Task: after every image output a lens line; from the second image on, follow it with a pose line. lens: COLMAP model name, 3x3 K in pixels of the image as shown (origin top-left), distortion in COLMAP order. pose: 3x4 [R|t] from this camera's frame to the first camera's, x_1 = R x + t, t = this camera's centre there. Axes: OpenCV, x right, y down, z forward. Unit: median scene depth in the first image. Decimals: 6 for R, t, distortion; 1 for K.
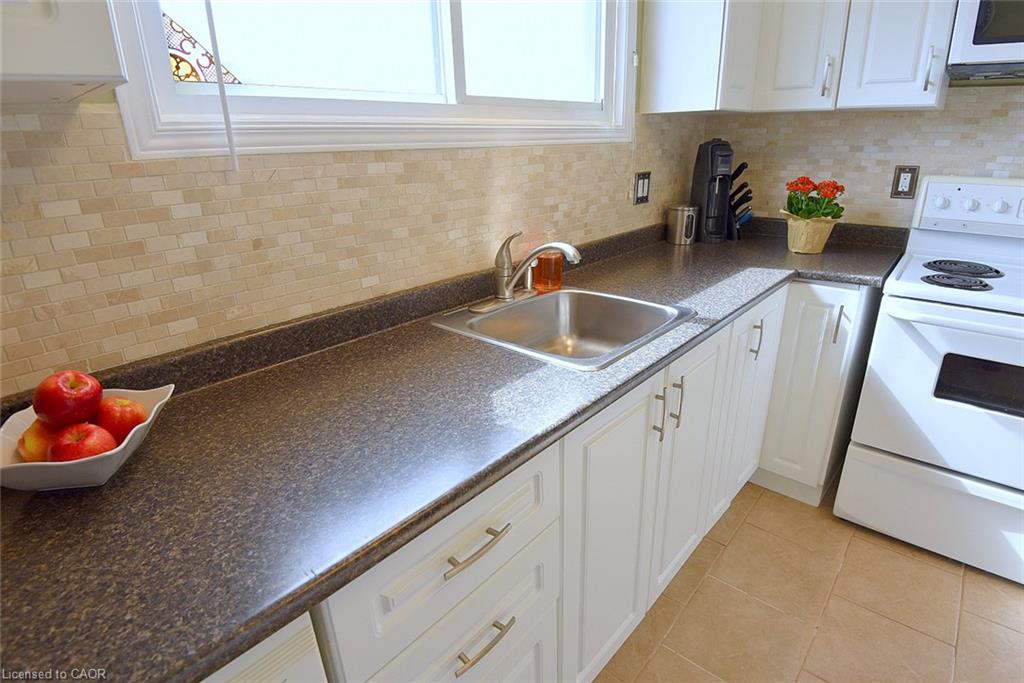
lens RADIAL K [[525.9, 0, 518.8], [0, 525.9, 342.5], [0, 0, 1]] dist [-0.033671, -0.006433]
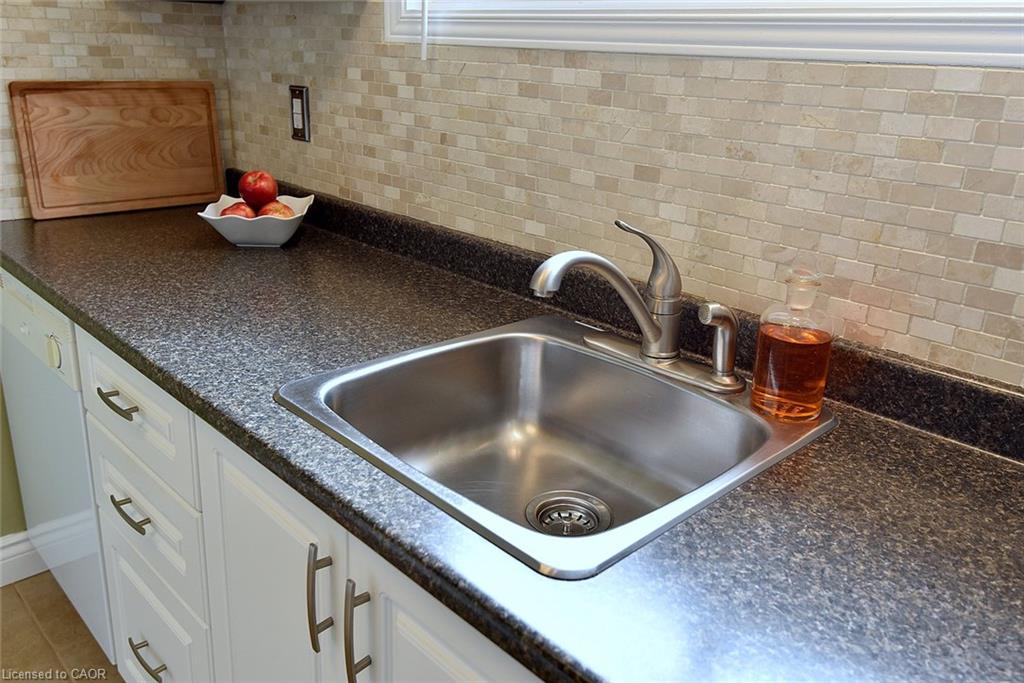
lens RADIAL K [[803.3, 0, 505.5], [0, 803.3, 313.3], [0, 0, 1]] dist [0.014731, -0.007788]
pose [[-0.087495, 0.327282, -0.940867, 0.802101], [-0.388811, 0.858357, 0.334738, -0.370091], [0.917154, 0.395107, 0.052149, 0.946631]]
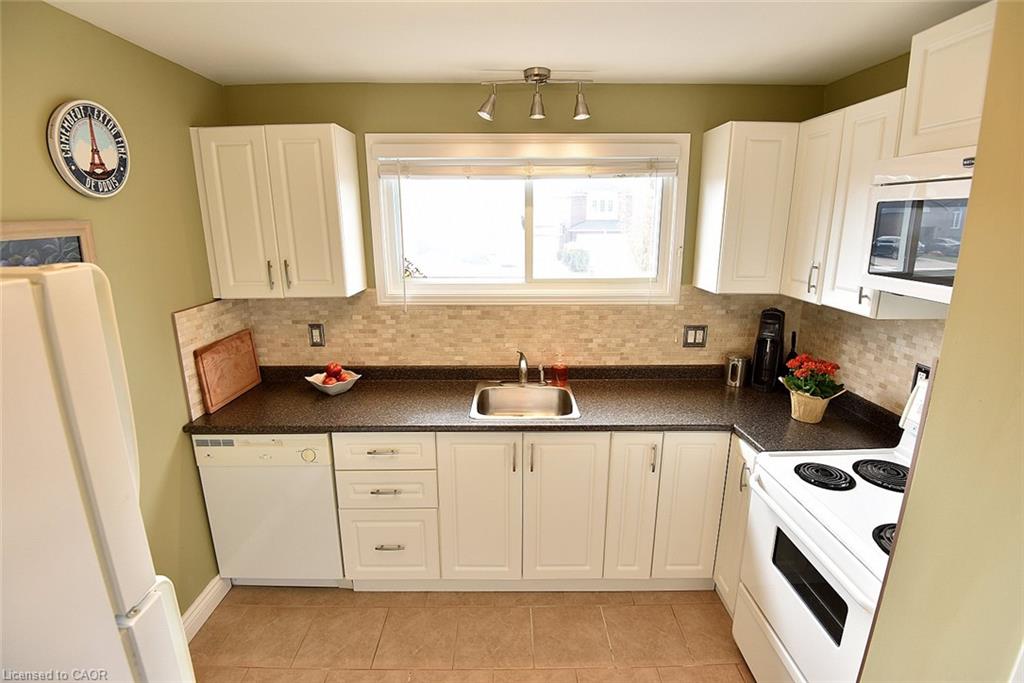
lens RADIAL K [[479.2, 0, 512.0], [0, 479.2, 344.4], [0, 0, 1]] dist [-0.030117, -0.001713]
pose [[0.656437, 0.207115, -0.725392, 1.374285], [-0.278916, 0.960070, 0.021718, -0.283614], [0.700925, 0.188067, 0.687993, -0.292320]]
